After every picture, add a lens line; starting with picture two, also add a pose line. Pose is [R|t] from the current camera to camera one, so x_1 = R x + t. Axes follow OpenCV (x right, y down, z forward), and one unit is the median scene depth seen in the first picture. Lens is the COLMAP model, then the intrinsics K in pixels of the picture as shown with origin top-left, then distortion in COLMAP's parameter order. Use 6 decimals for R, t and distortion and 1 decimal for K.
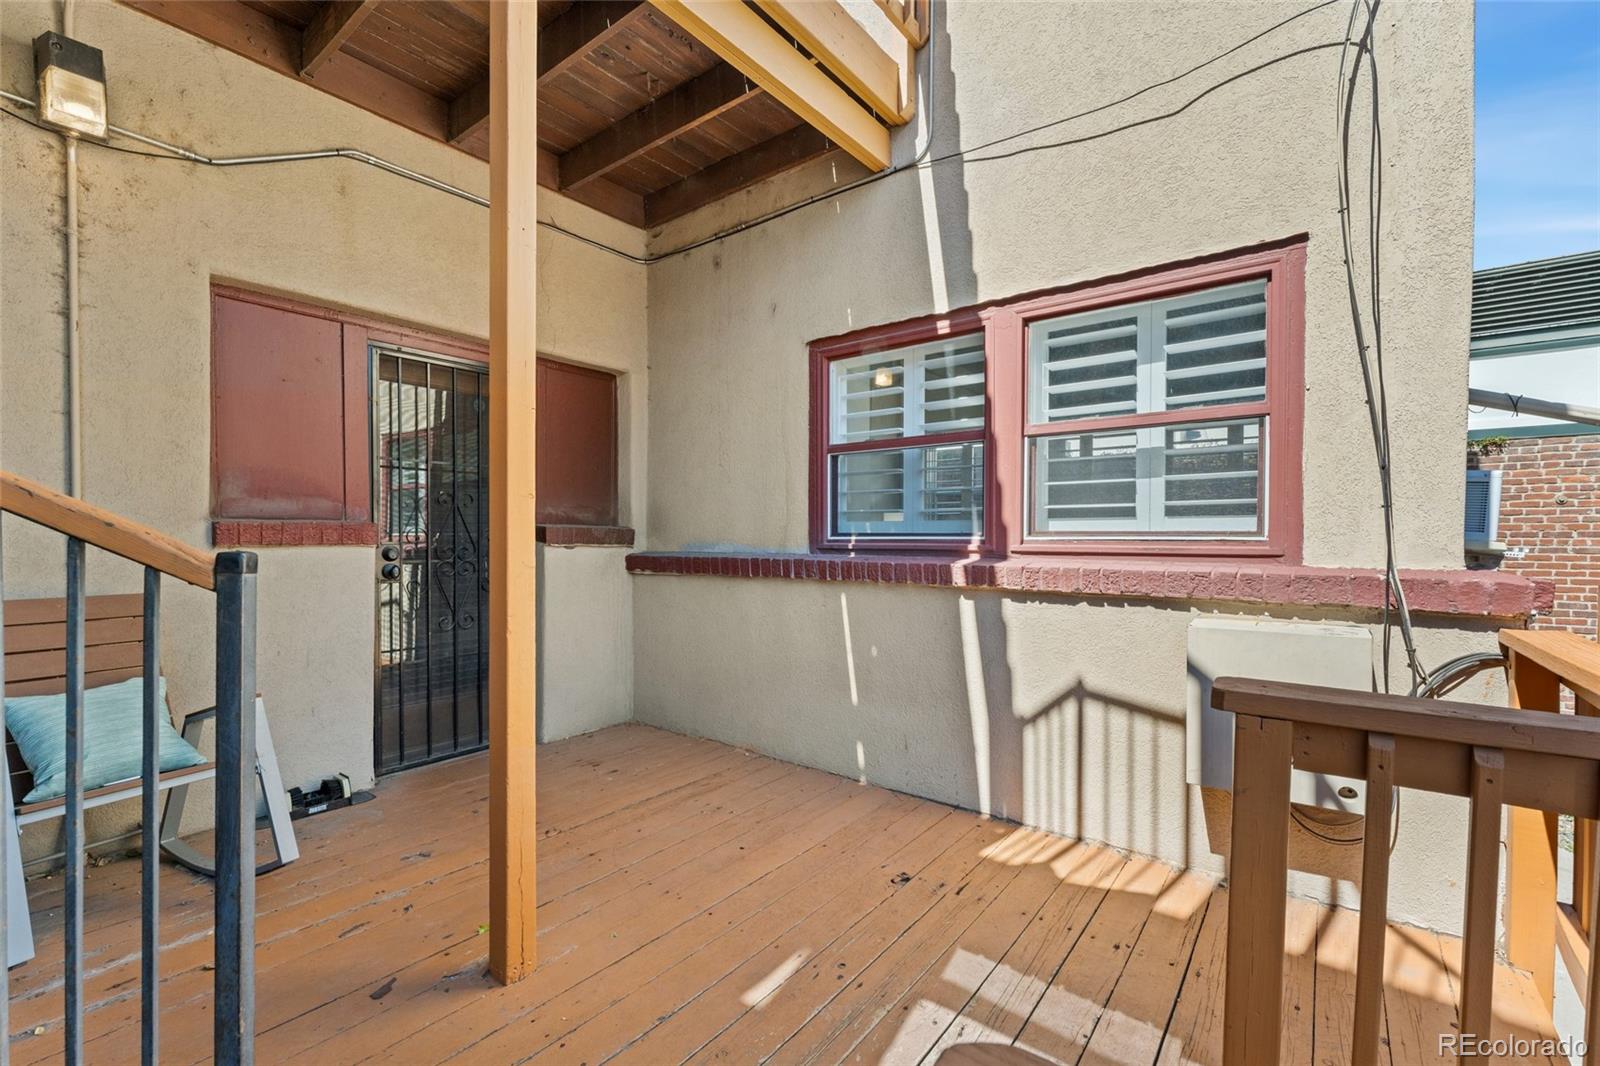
lens RADIAL K [[687.3, 0, 804.9], [0, 687.3, 532.2], [0, 0, 1]] dist [0.000346, -0.000015]
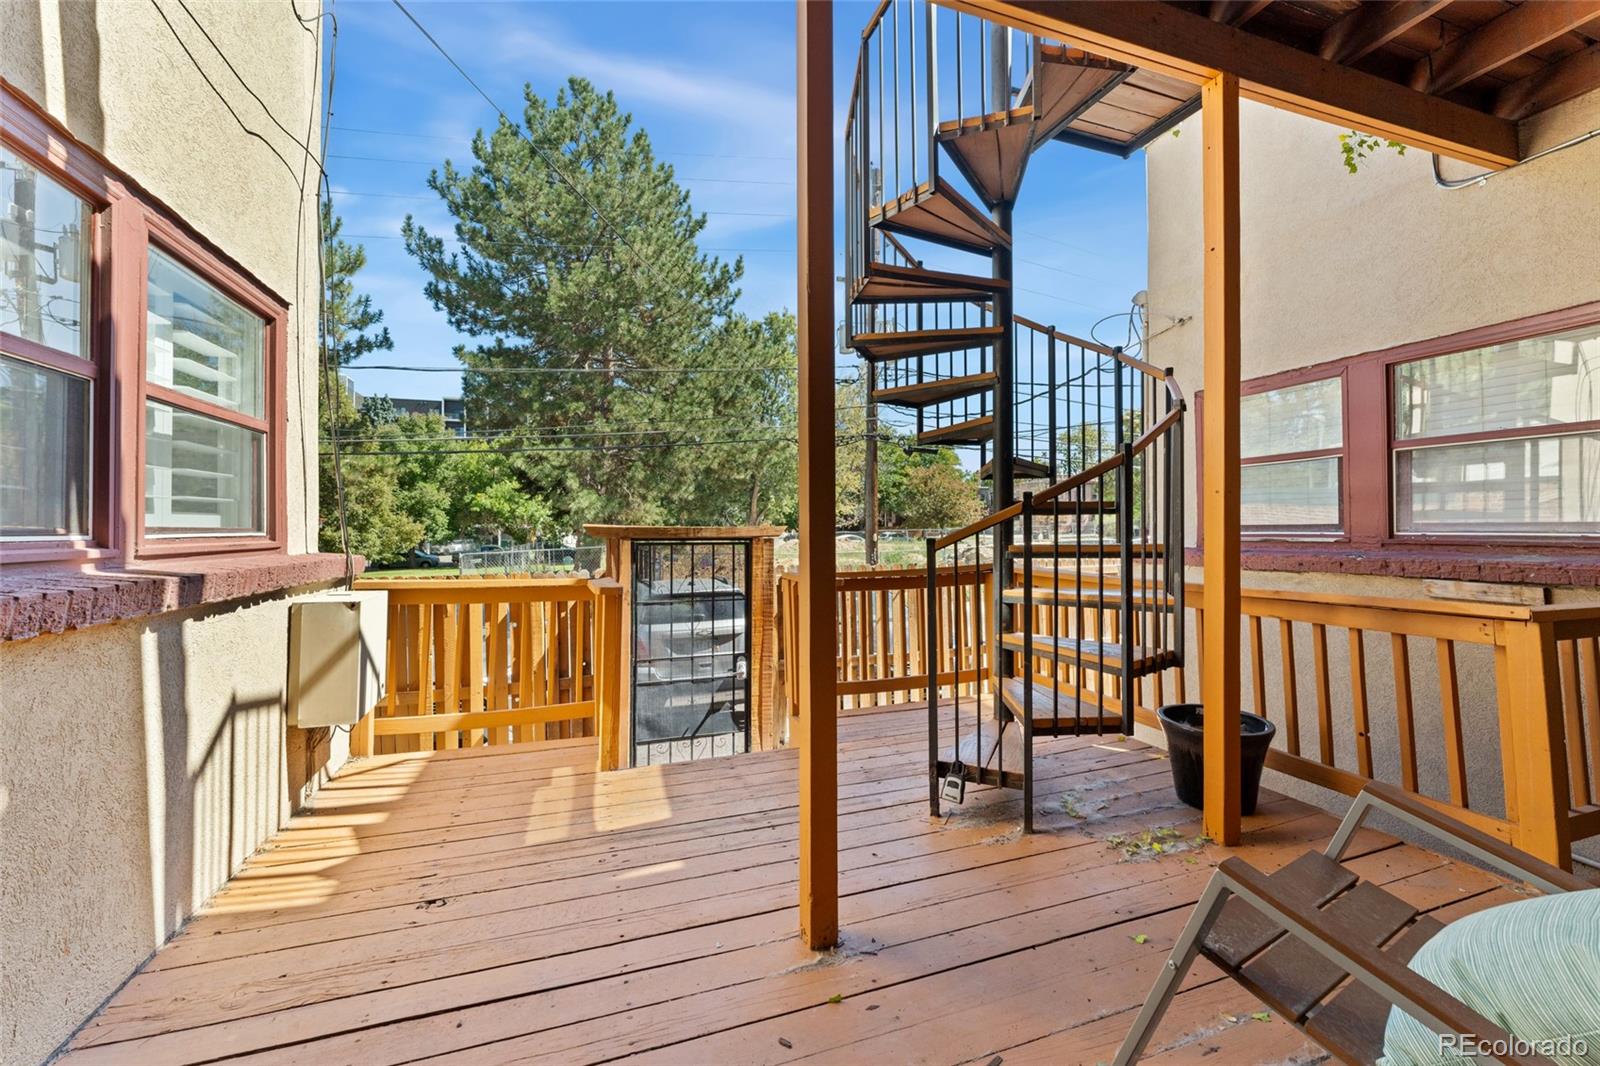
lens RADIAL K [[642.5, 0, 803.6], [0, 642.5, 525.3], [0, 0, 1]] dist [0.002144, 0.000150]
pose [[-0.832701, 0.003368, 0.553713, -0.685465], [0.003211, 0.999994, -0.001254, -0.001179], [-0.553714, 0.000734, -0.832707, 1.315244]]
